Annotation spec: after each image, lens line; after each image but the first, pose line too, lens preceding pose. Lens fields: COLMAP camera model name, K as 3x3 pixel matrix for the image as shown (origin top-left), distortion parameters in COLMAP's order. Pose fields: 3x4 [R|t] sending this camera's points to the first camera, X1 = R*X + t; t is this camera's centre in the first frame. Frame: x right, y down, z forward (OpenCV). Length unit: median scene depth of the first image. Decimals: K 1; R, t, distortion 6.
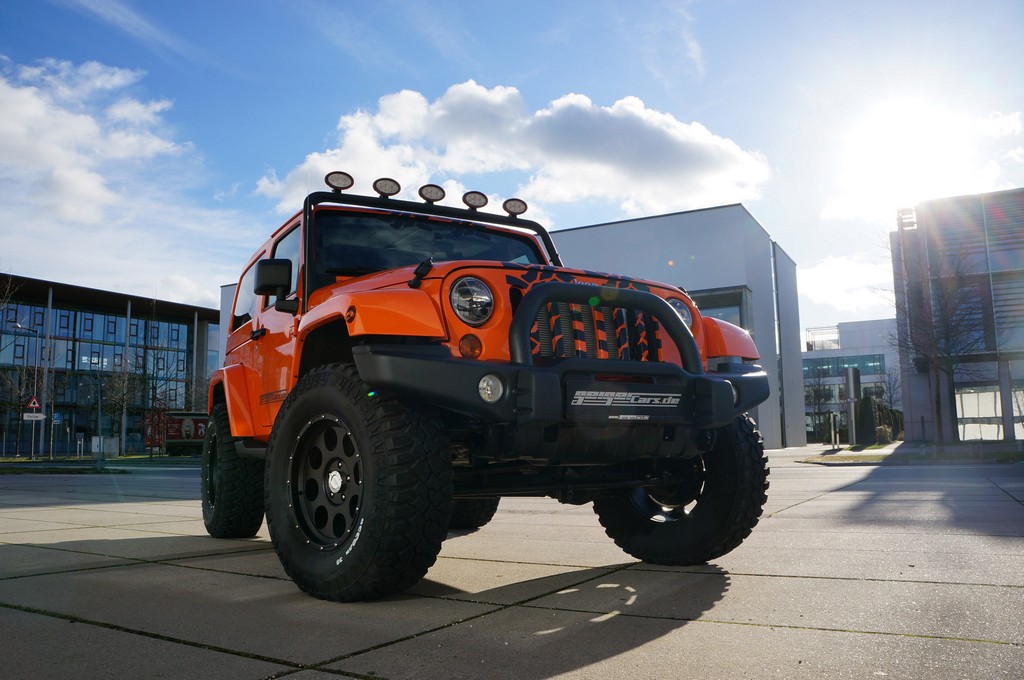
lens RADIAL K [[821.5, 0, 509.7], [0, 821.5, 335.9], [0, 0, 1]] dist [-0.211636, 0.174318]
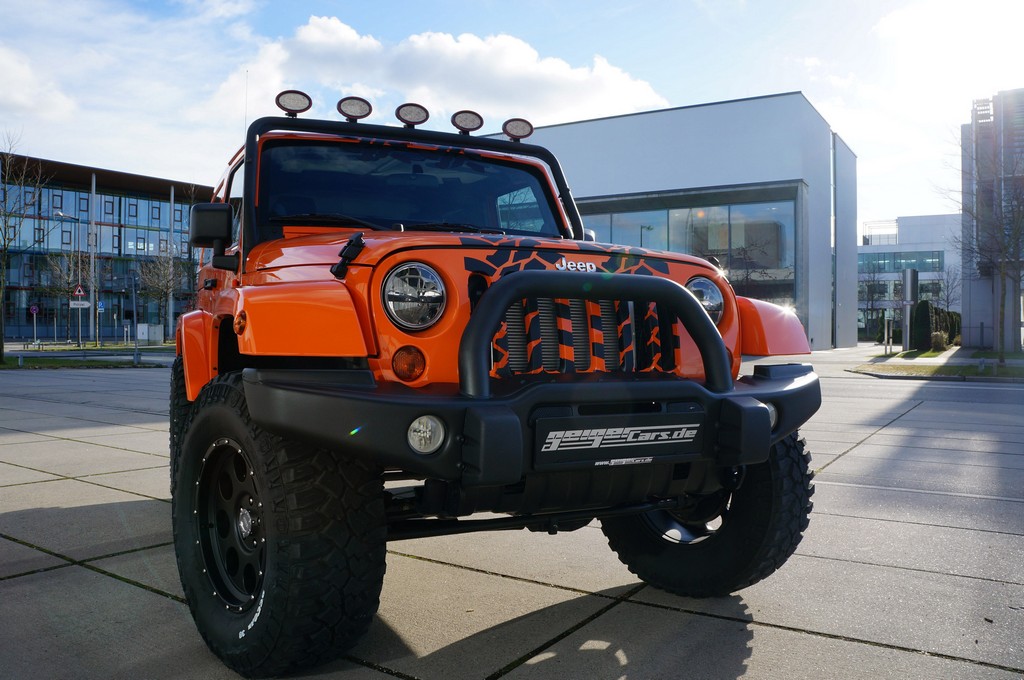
lens RADIAL K [[821.5, 0, 509.7], [0, 821.5, 335.9], [0, 0, 1]] dist [-0.211636, 0.174318]
pose [[0.998019, 0.021665, -0.059064, 0.060053], [-0.012960, 0.989499, 0.143955, -0.083045], [0.061563, -0.142904, 0.987820, 0.203989]]
